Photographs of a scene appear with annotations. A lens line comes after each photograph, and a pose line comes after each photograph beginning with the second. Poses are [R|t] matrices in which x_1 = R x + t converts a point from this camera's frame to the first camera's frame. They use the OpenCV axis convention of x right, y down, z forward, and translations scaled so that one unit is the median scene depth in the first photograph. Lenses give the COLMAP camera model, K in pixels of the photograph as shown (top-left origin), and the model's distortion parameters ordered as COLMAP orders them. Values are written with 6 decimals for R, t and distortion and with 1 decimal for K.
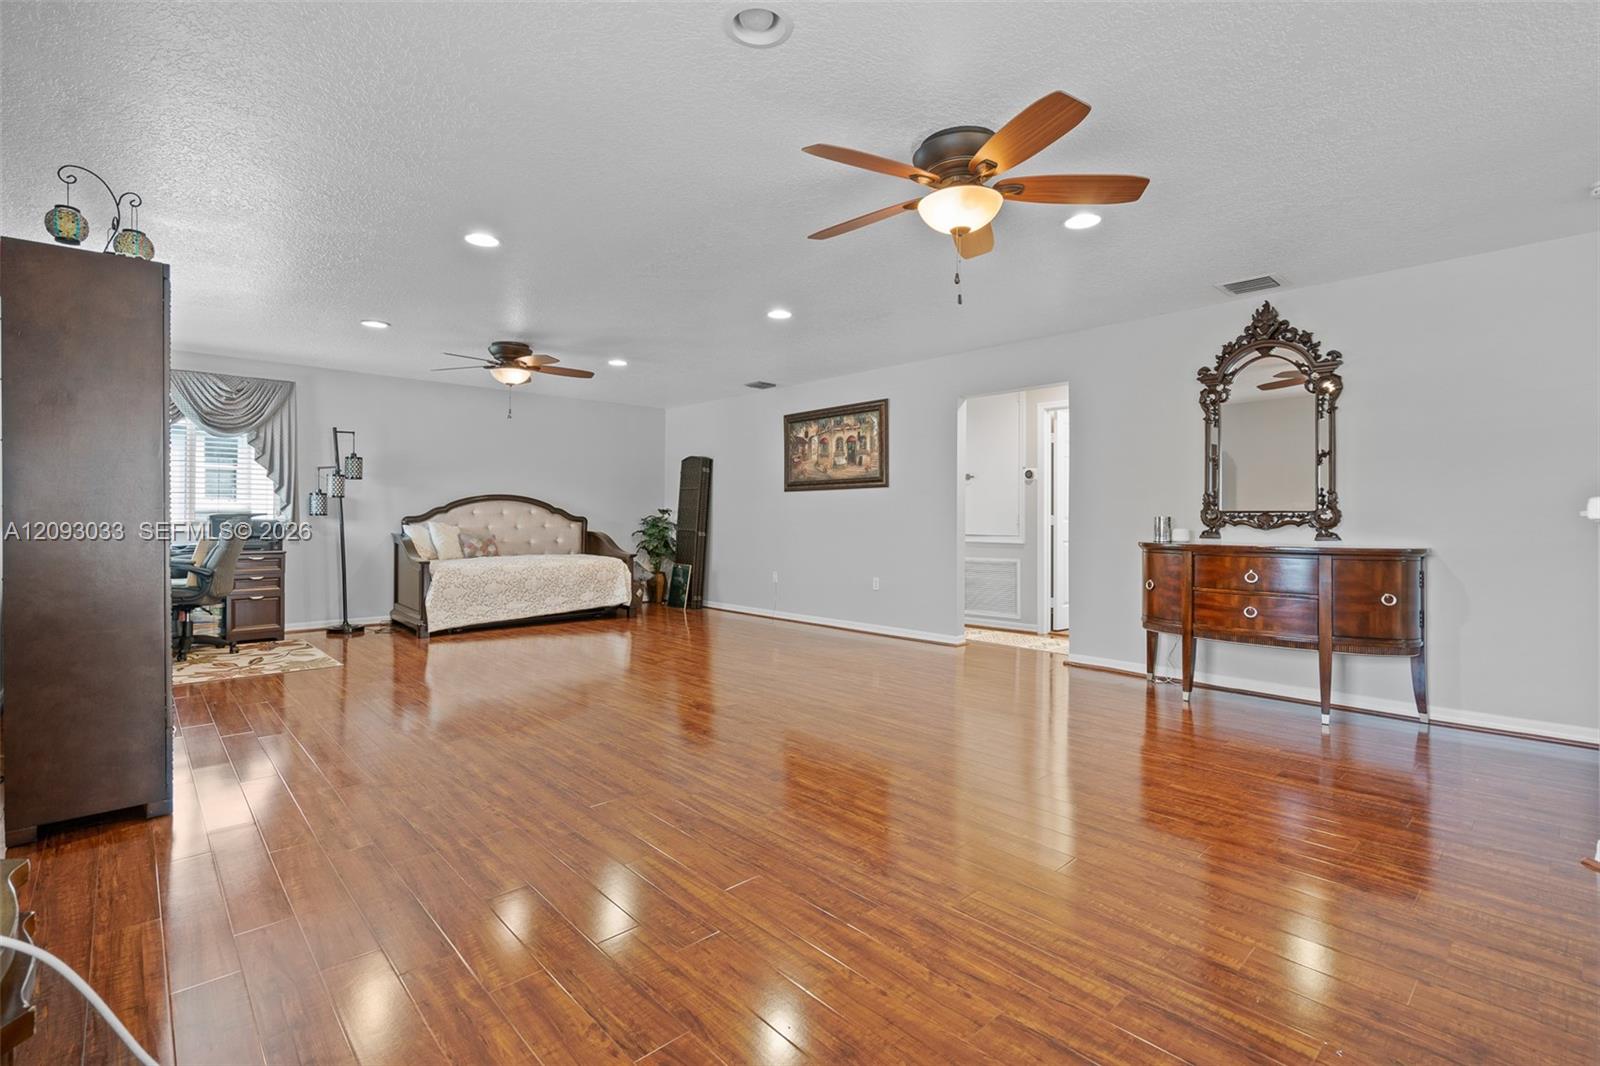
lens RADIAL K [[699.1, 0, 864.8], [0, 699.1, 518.1], [0, 0, 1]] dist [-0.001314, 0.000008]
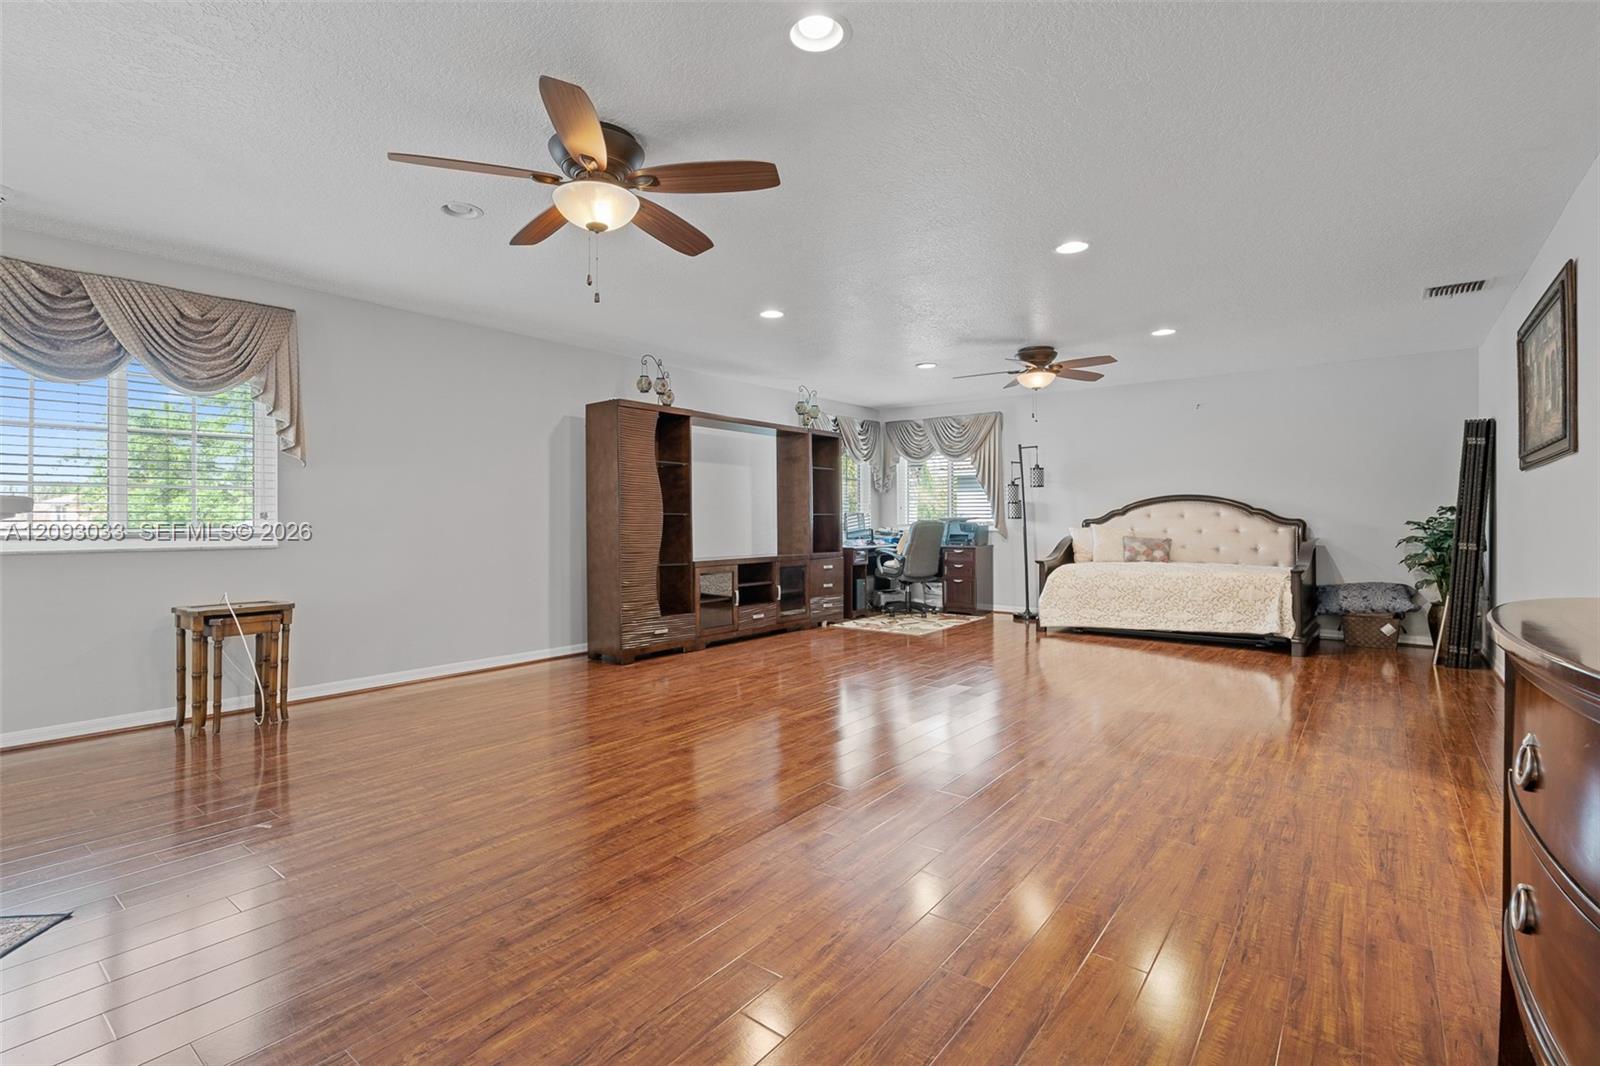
lens RADIAL K [[781.8, 0, 799.0], [0, 781.8, 514.6], [0, 0, 1]] dist [-0.001920, -0.000141]
pose [[0.121709, -0.009355, -0.992522, 0.468899], [0.000674, 0.999956, -0.009342, 0.001198], [0.992566, 0.000468, 0.121710, 0.427256]]
